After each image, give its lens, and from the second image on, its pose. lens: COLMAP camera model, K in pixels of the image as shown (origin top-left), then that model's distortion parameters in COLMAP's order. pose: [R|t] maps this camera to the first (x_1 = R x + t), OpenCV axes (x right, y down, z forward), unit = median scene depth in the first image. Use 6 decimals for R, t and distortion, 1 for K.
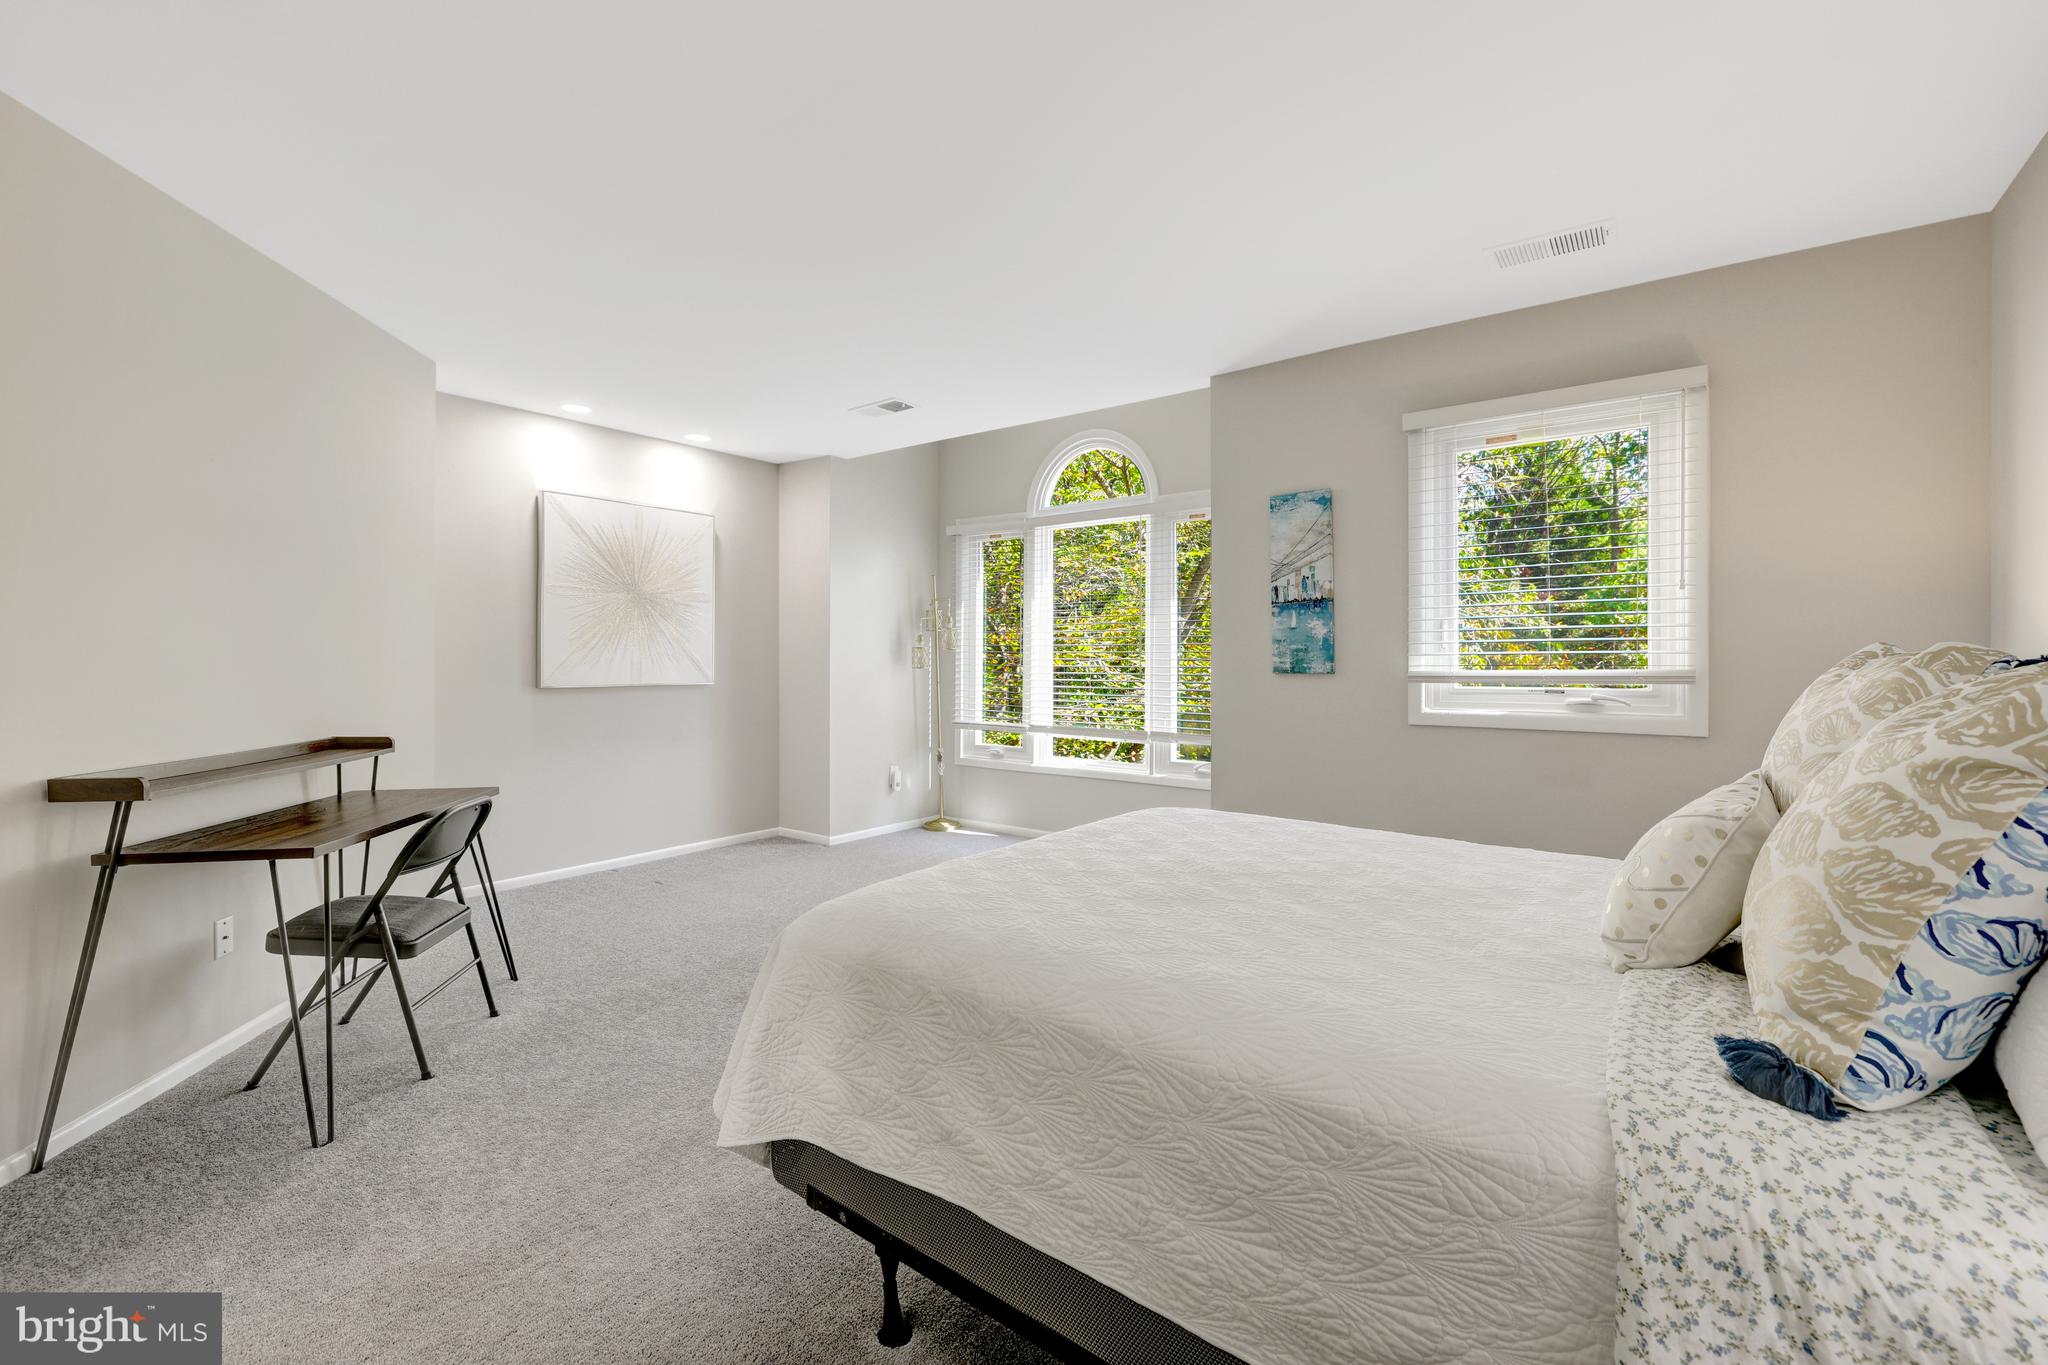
lens RADIAL K [[883.8, 0, 987.4], [0, 883.8, 650.7], [0, 0, 1]] dist [-0.002880, 0.000313]
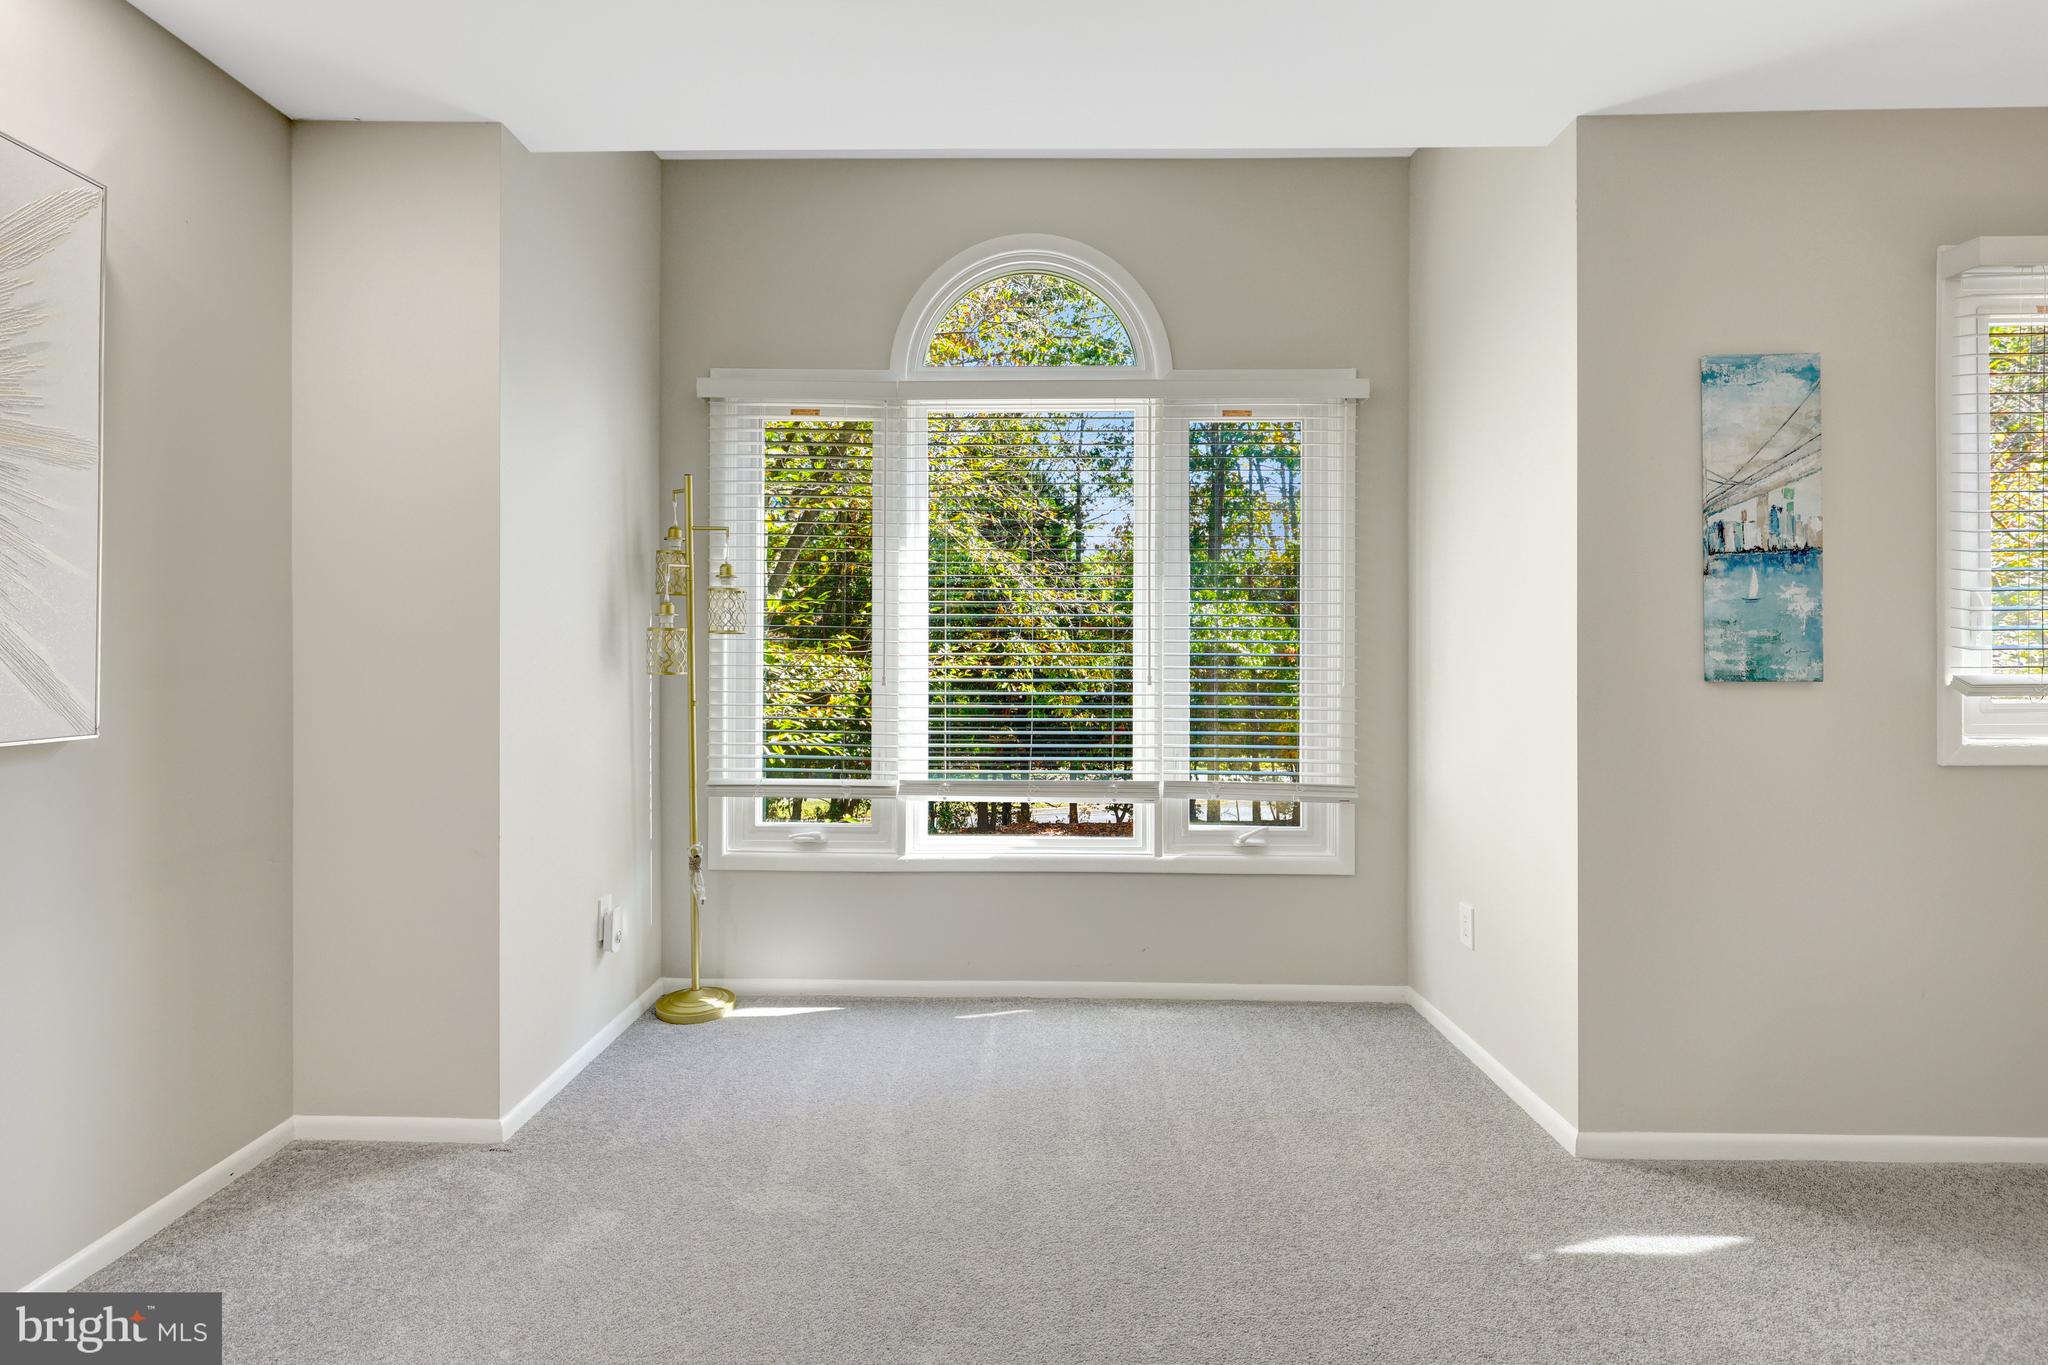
lens RADIAL K [[974.4, 0, 1005.6], [0, 974.4, 643.4], [0, 0, 1]] dist [0.001876, -0.000650]
pose [[0.796631, 0.008574, 0.604405, -0.381678], [-0.007525, 0.999963, -0.004268, 0.007814], [-0.604419, -0.001148, 0.796666, 0.776656]]
